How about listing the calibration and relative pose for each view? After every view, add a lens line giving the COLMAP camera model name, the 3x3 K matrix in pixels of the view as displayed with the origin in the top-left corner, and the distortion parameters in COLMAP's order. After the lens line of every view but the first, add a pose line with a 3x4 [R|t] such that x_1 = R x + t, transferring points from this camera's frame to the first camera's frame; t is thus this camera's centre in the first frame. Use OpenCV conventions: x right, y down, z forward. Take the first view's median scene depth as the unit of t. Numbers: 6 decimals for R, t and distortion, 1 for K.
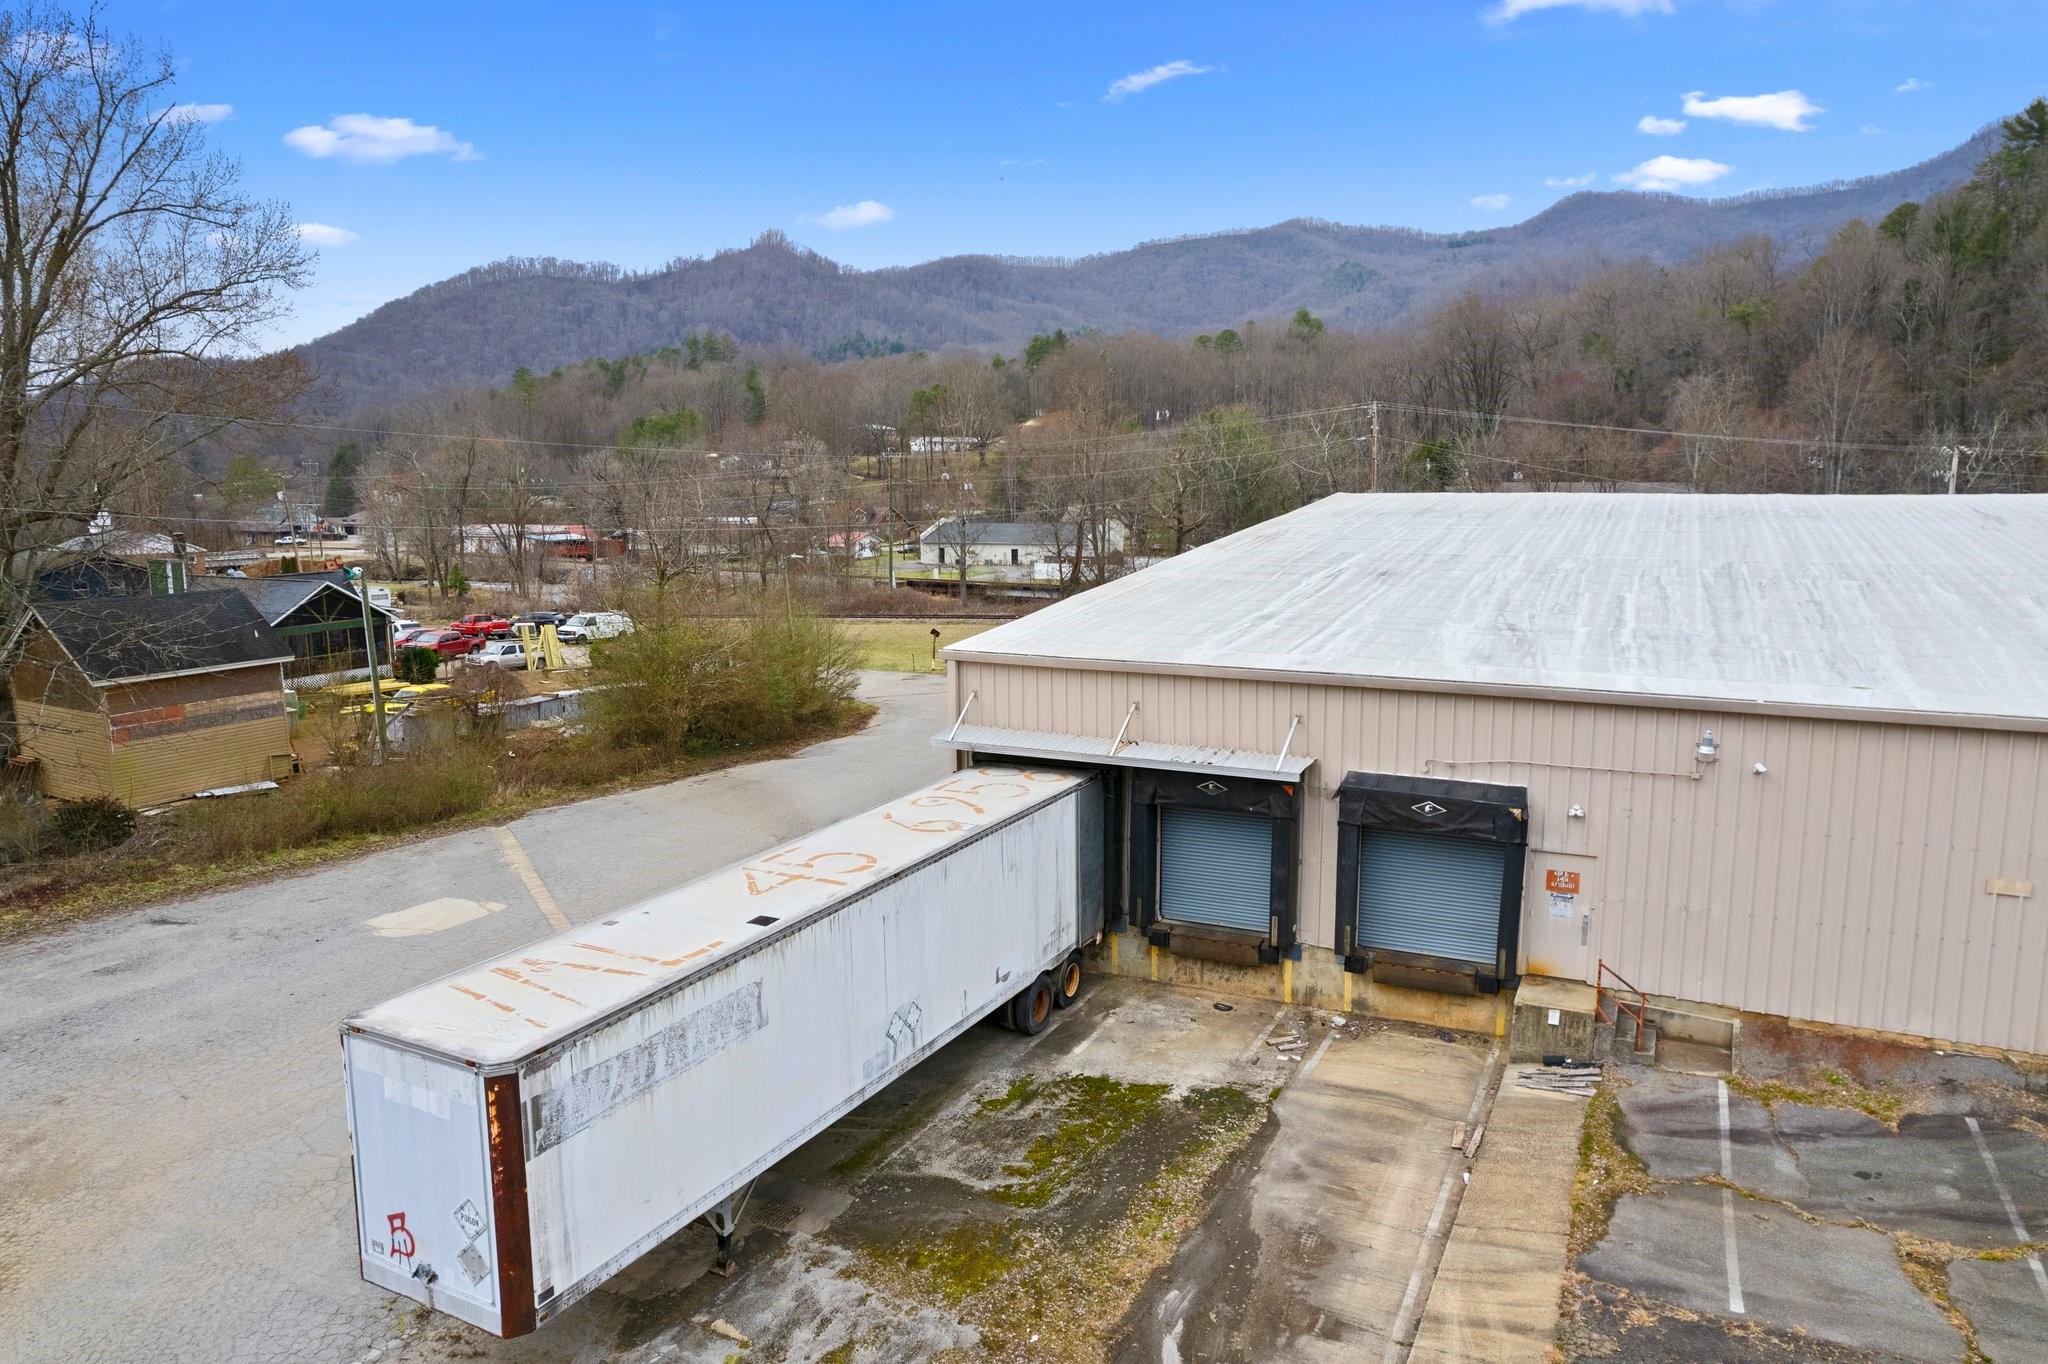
lens RADIAL K [[1315.7, 0, 1027.1], [0, 1315.7, 688.3], [0, 0, 1]] dist [-0.081827, 0.069789]
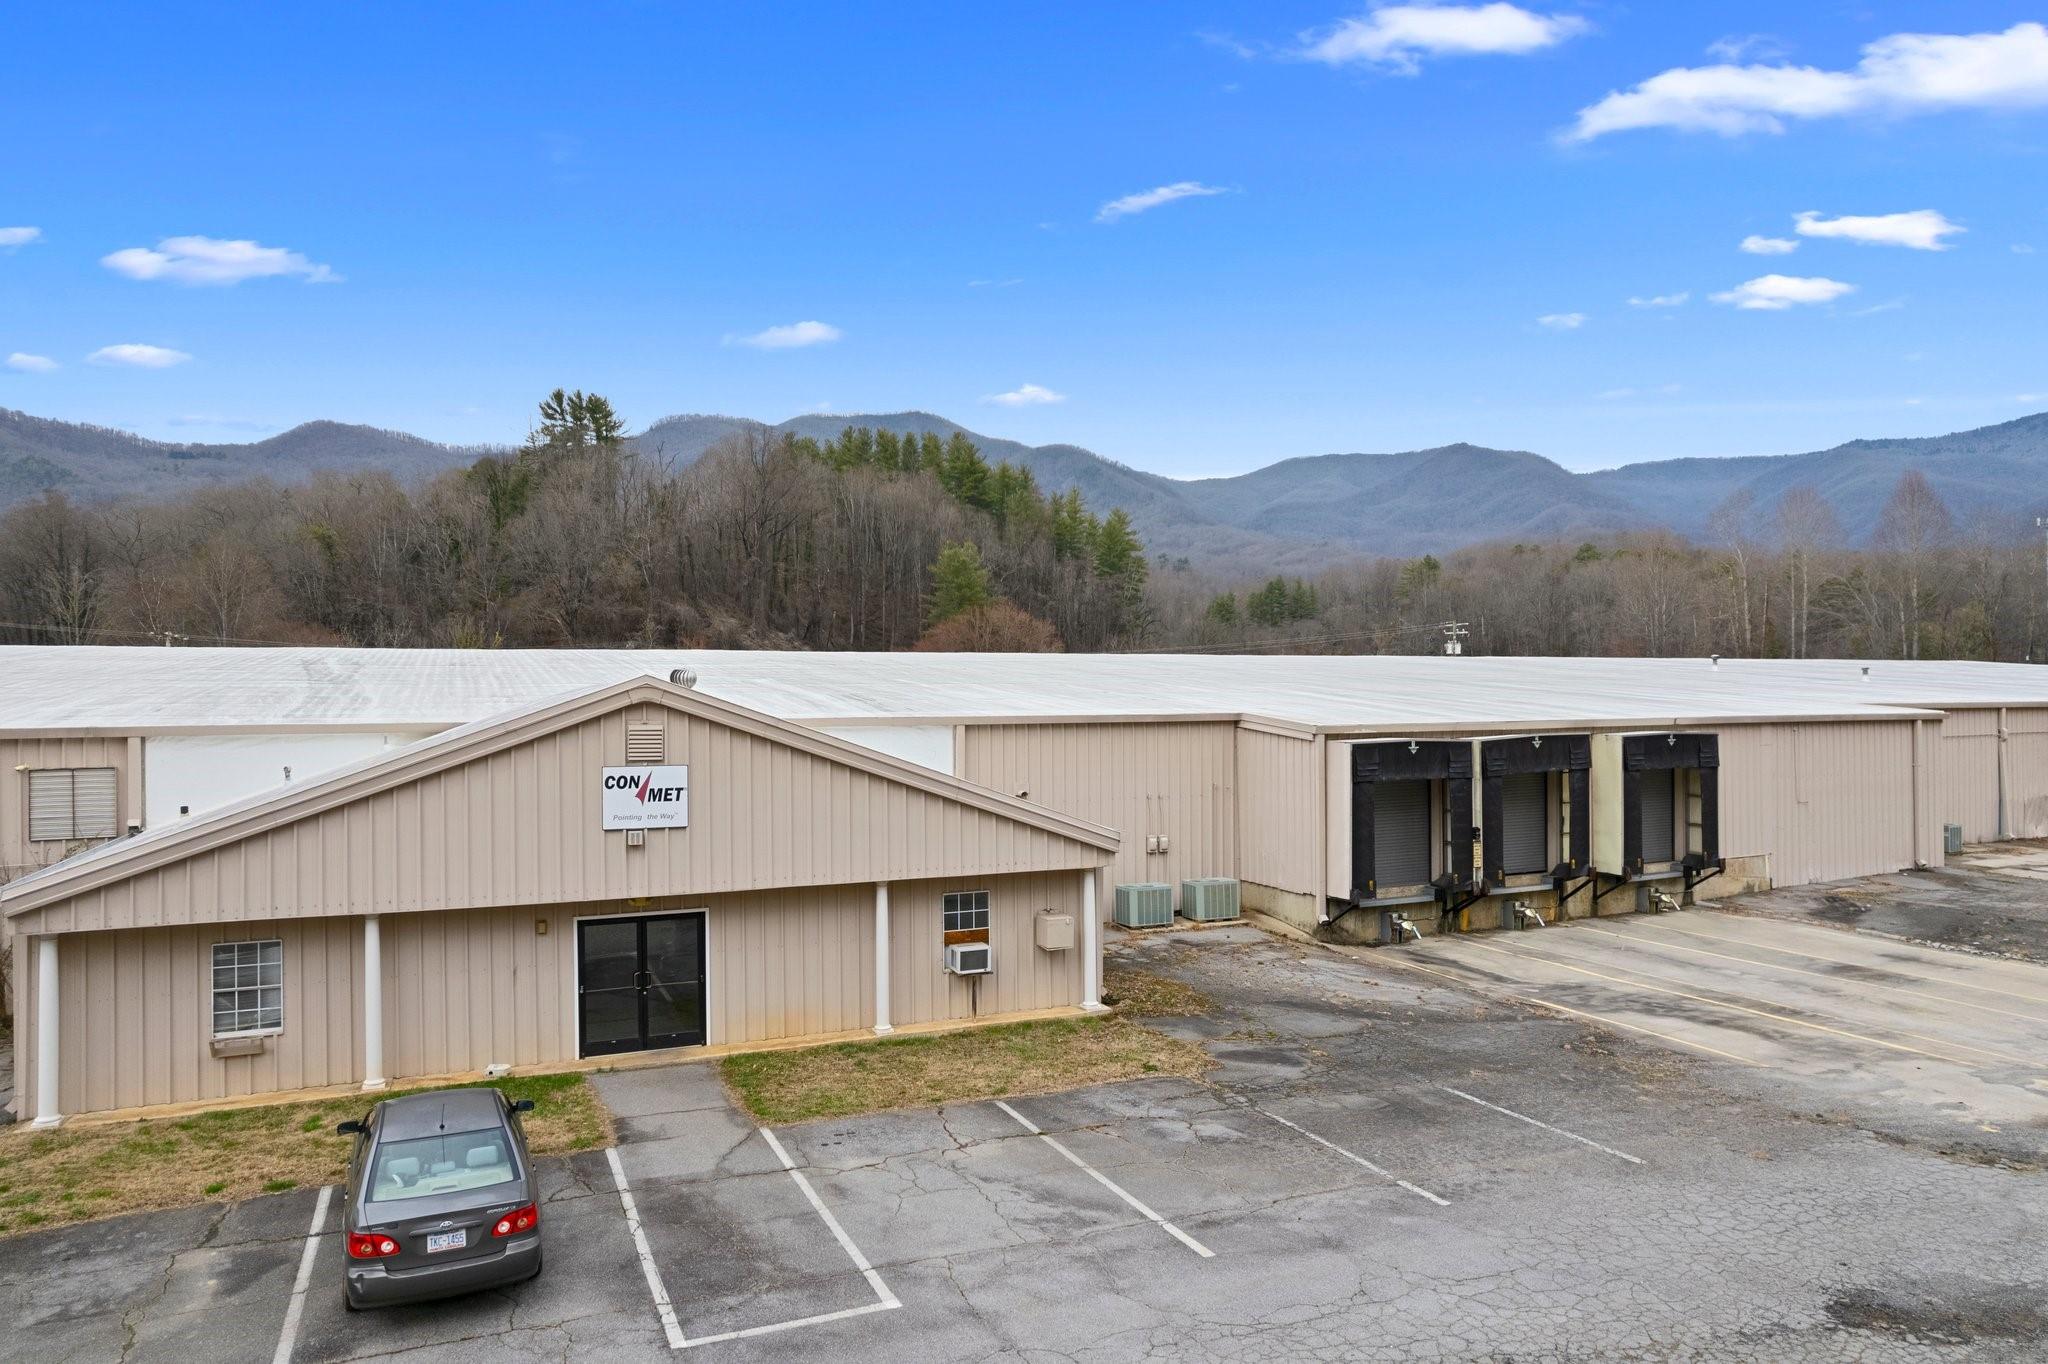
lens RADIAL K [[1318.7, 0, 1026.7], [0, 1318.7, 673.9], [0, 0, 1]] dist [-0.077874, 0.071896]
pose [[0.636368, 0.017944, 0.771176, 1.224159], [0.124792, 0.984166, -0.125878, 0.275552], [-0.761224, 0.176341, 0.624053, -0.871130]]
